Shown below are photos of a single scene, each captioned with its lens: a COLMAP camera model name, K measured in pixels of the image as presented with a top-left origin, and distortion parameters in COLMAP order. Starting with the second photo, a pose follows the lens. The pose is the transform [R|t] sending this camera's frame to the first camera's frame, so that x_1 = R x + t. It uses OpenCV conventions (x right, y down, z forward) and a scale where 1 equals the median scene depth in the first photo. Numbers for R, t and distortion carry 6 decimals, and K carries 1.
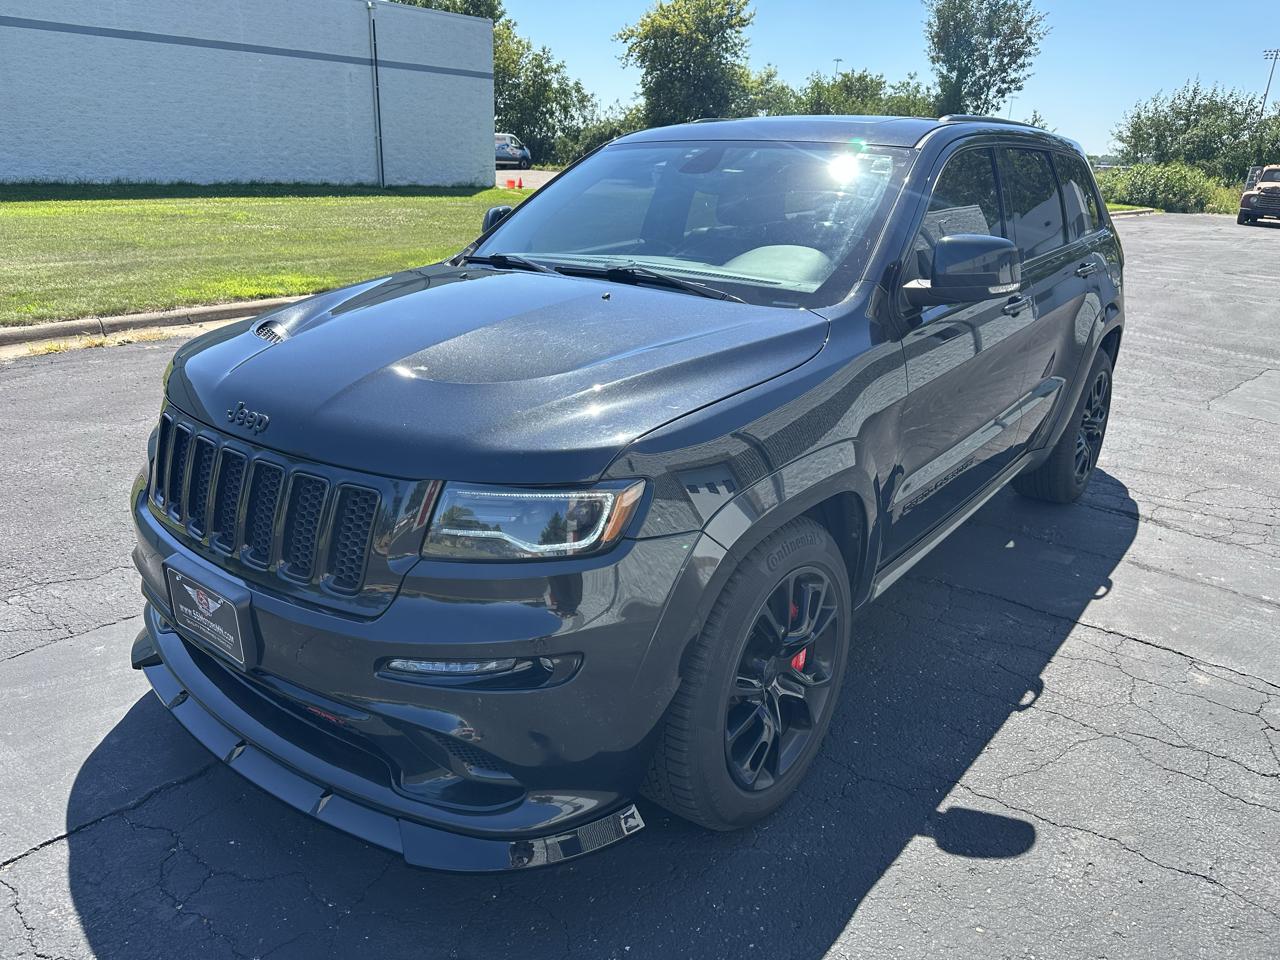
lens RADIAL K [[883.6, 0, 633.2], [0, 883.6, 474.9], [0, 0, 1]] dist [0.005837, -0.000632]
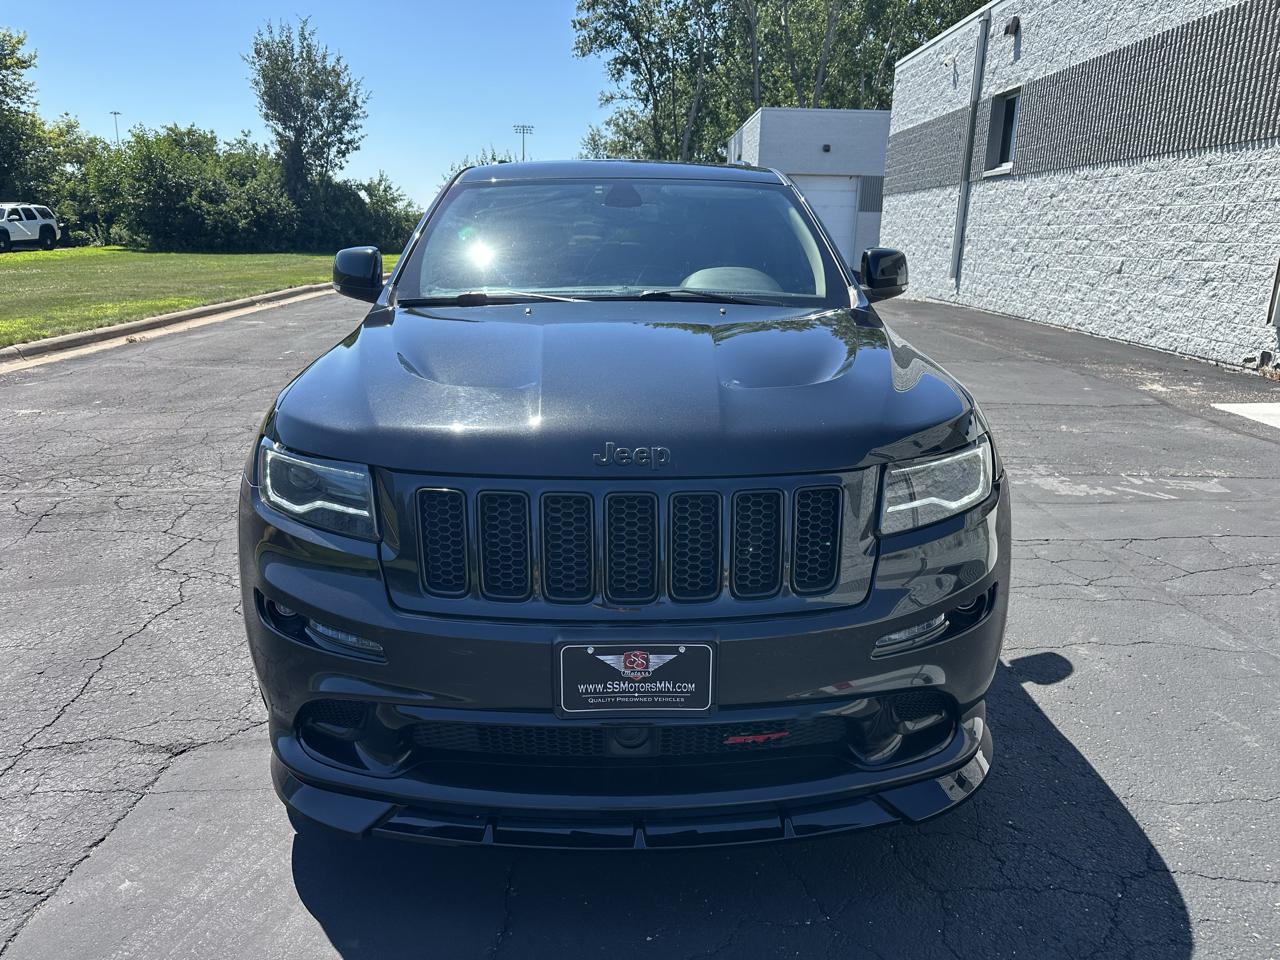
lens RADIAL K [[905.9, 0, 624.3], [0, 905.9, 476.7], [0, 0, 1]] dist [0.002831, -0.009195]
pose [[0.767630, -0.188202, 0.612637, -0.047861], [0.227283, 0.973723, 0.014343, -0.002741], [-0.599238, 0.128232, 0.790234, 0.012581]]
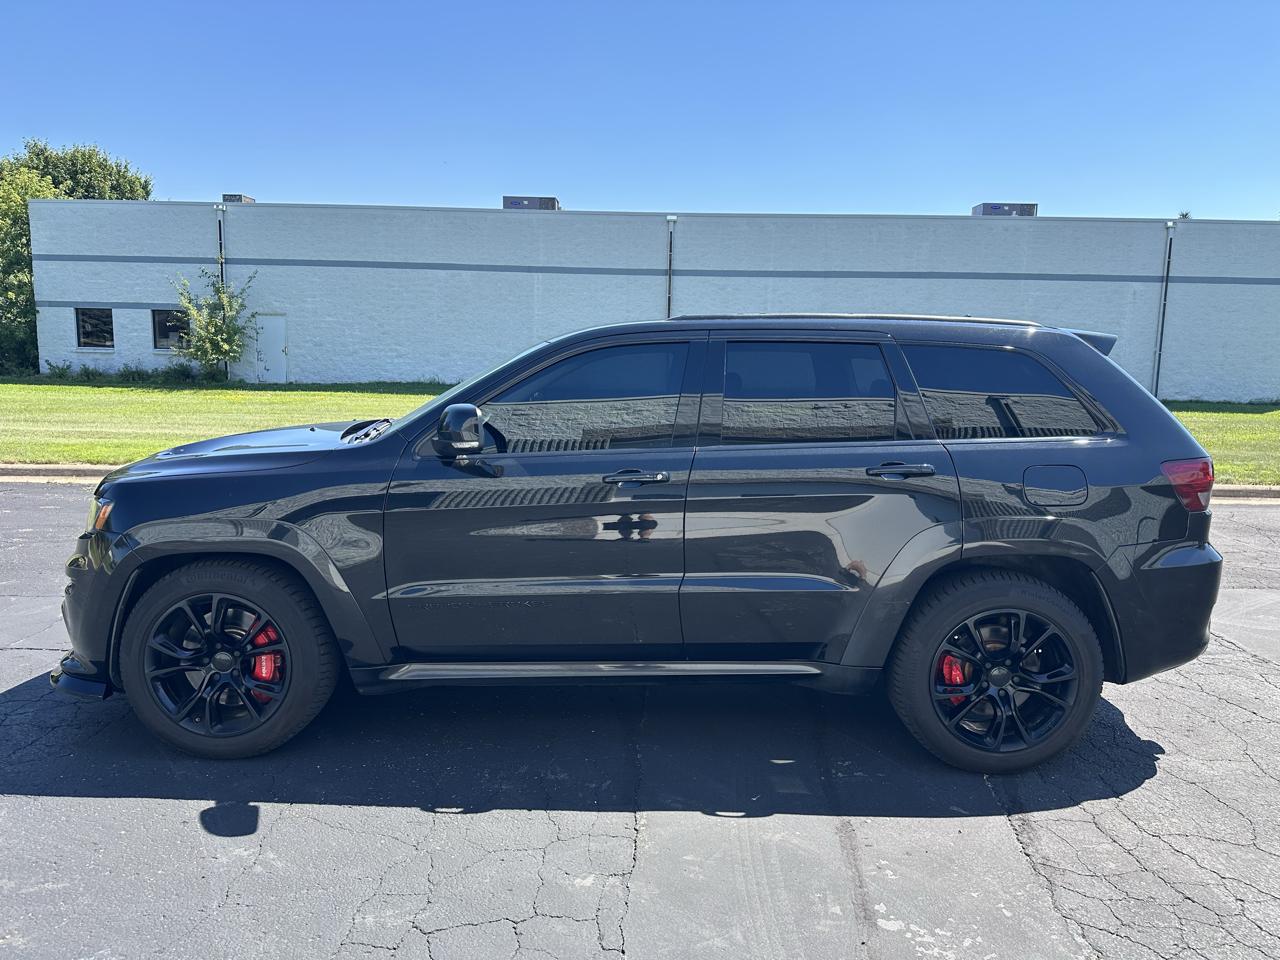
lens RADIAL K [[864.1, 0, 612.4], [0, 864.1, 478.0], [0, 0, 1]] dist [-0.005916, -0.004834]
pose [[0.624950, 0.095398, -0.774814, 0.084637], [-0.264829, 0.959559, -0.095461, -0.005903], [0.734373, 0.264851, 0.624940, 0.022877]]
